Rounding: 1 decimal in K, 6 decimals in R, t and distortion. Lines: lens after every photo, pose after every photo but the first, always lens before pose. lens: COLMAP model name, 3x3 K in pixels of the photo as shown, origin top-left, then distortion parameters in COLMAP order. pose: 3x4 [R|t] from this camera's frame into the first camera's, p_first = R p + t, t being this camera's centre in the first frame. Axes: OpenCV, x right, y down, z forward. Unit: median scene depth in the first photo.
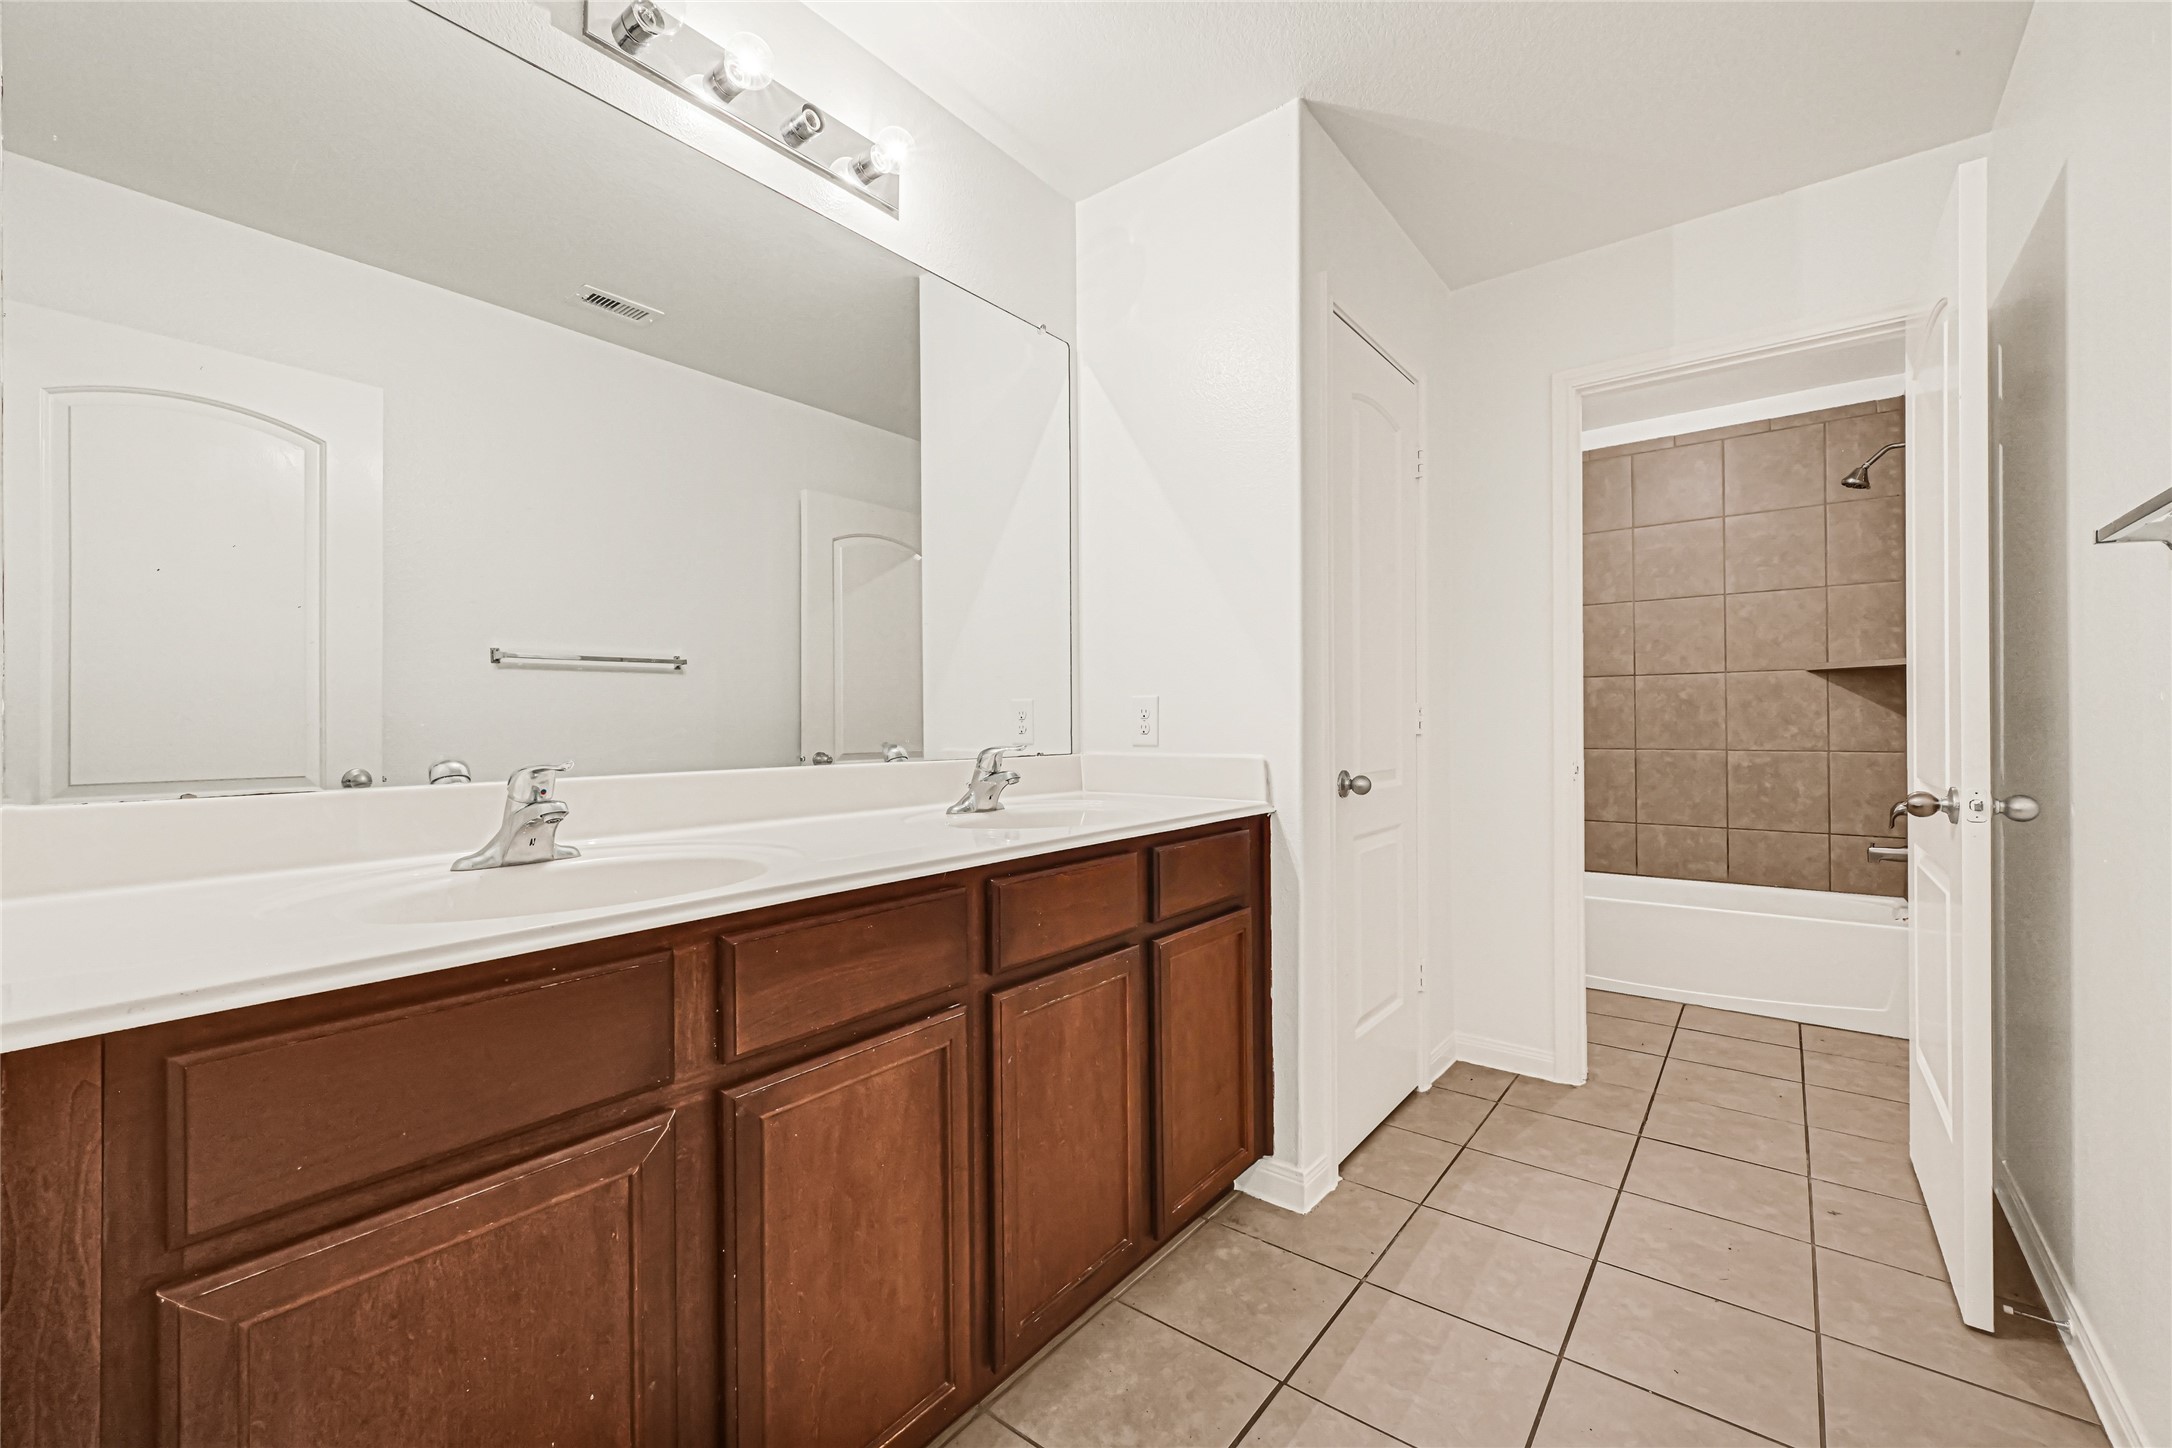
lens RADIAL K [[880.1, 0, 1087.1], [0, 880.1, 719.4], [0, 0, 1]] dist [-0.001718, 0.001165]
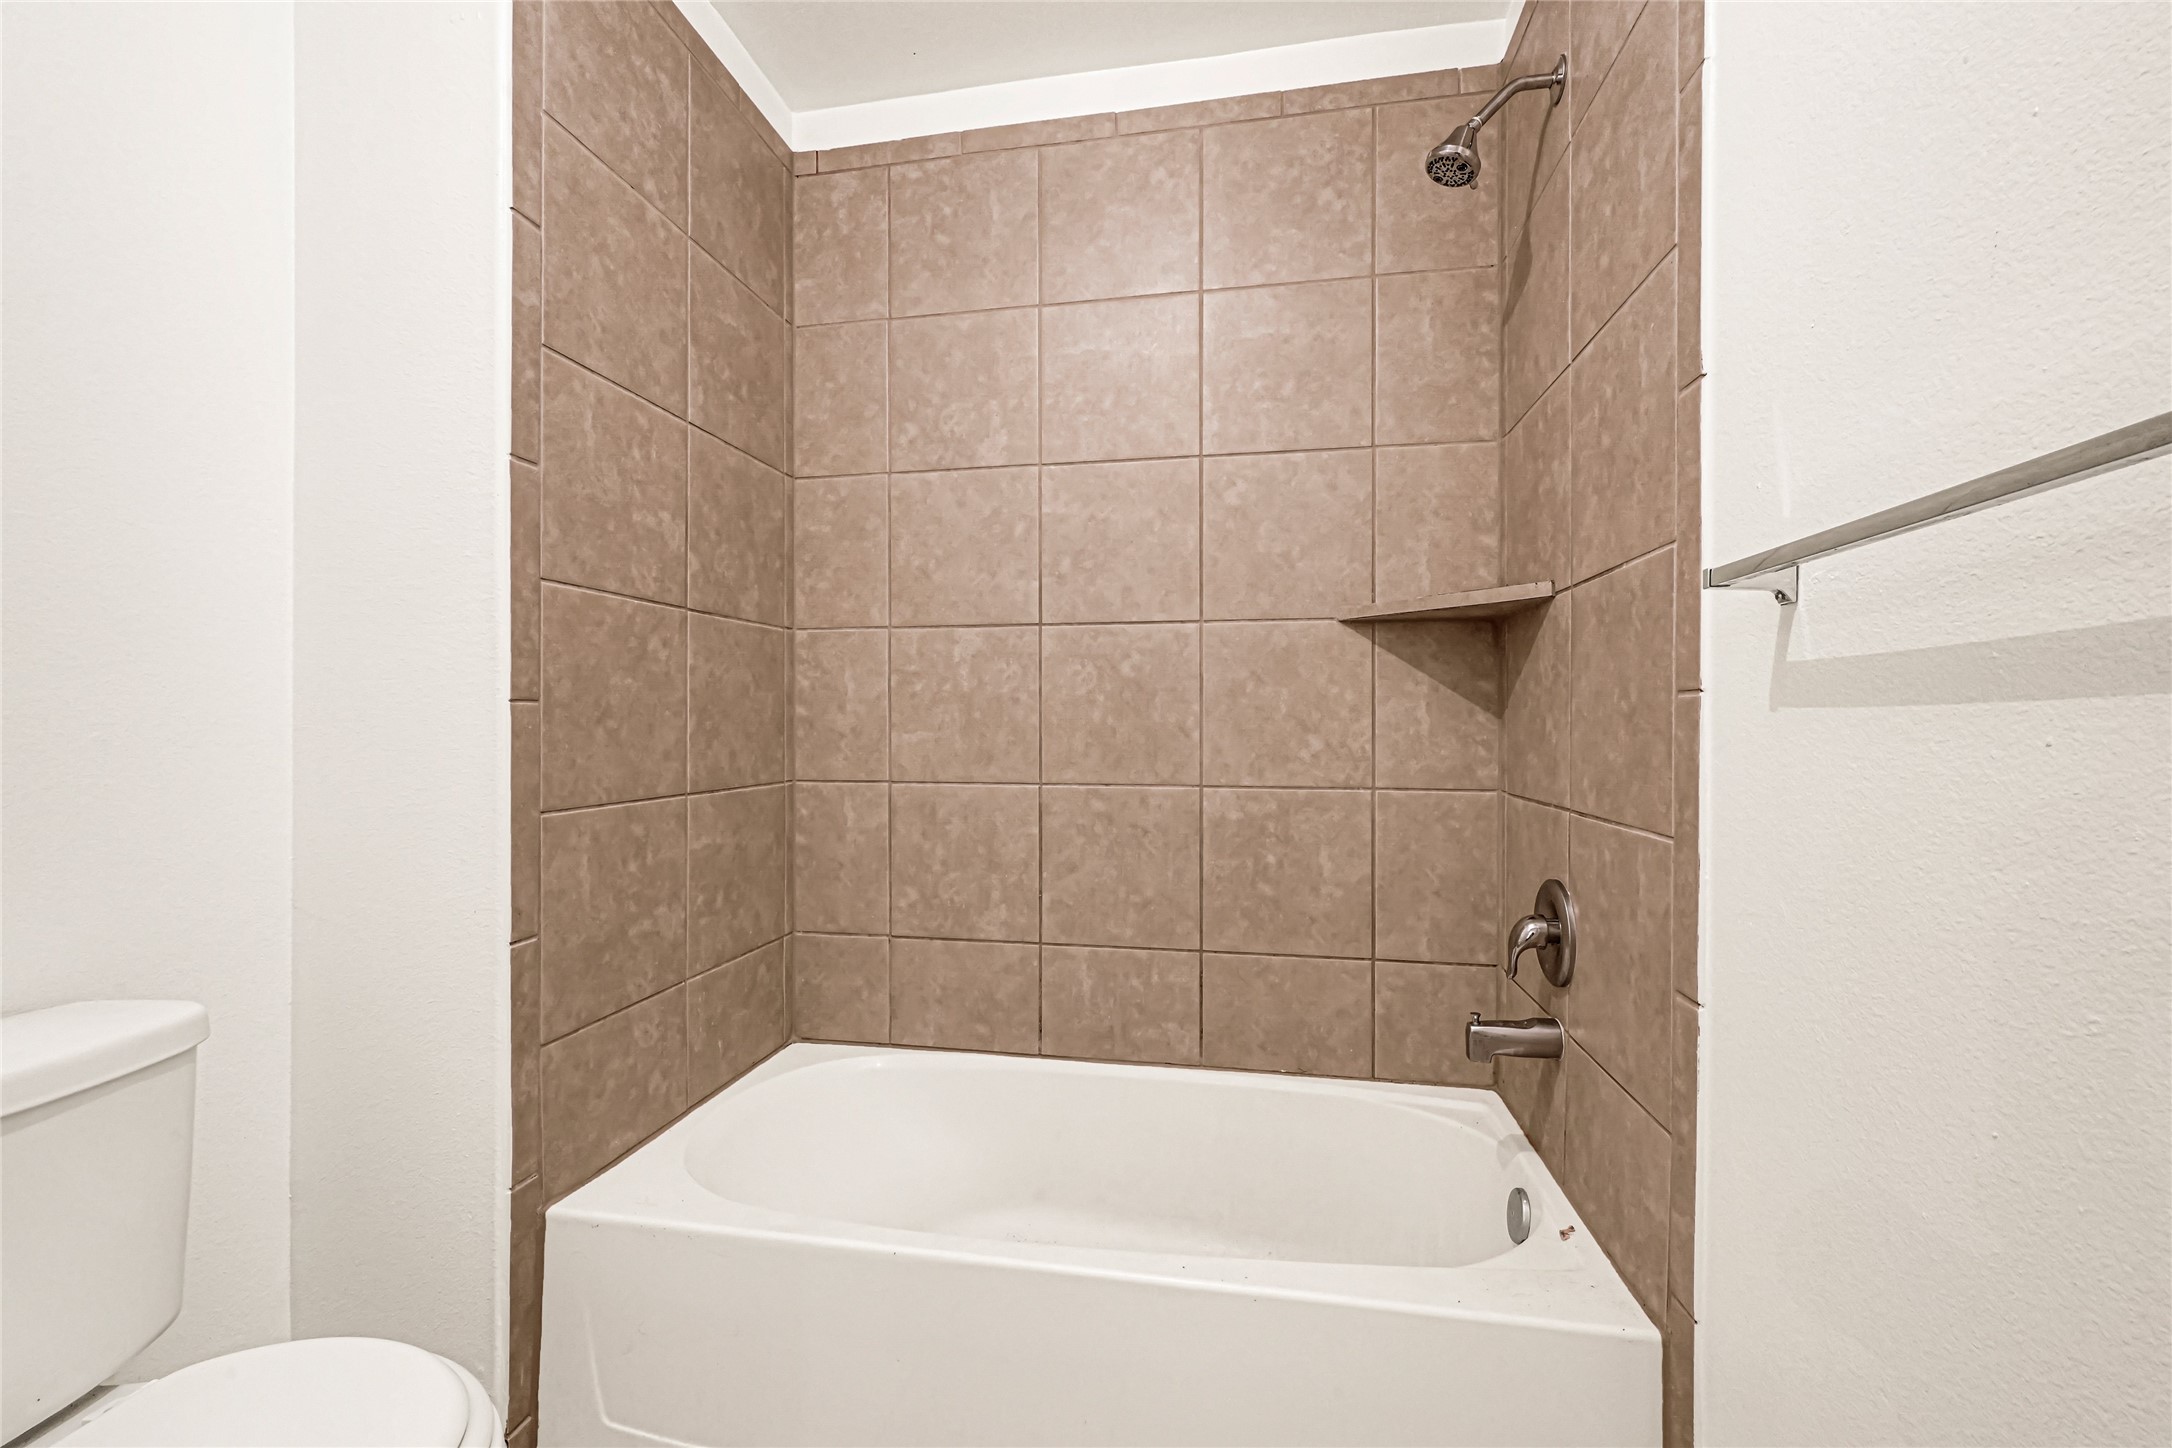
lens RADIAL K [[880.1, 0, 1086.0], [0, 880.1, 724.8], [0, 0, 1]] dist [-0.001718, 0.001165]
pose [[0.879771, 0.005945, 0.475361, 0.453321], [-0.008892, 0.999953, 0.003951, 0.000632], [-0.475315, -0.007703, 0.879782, 0.621341]]
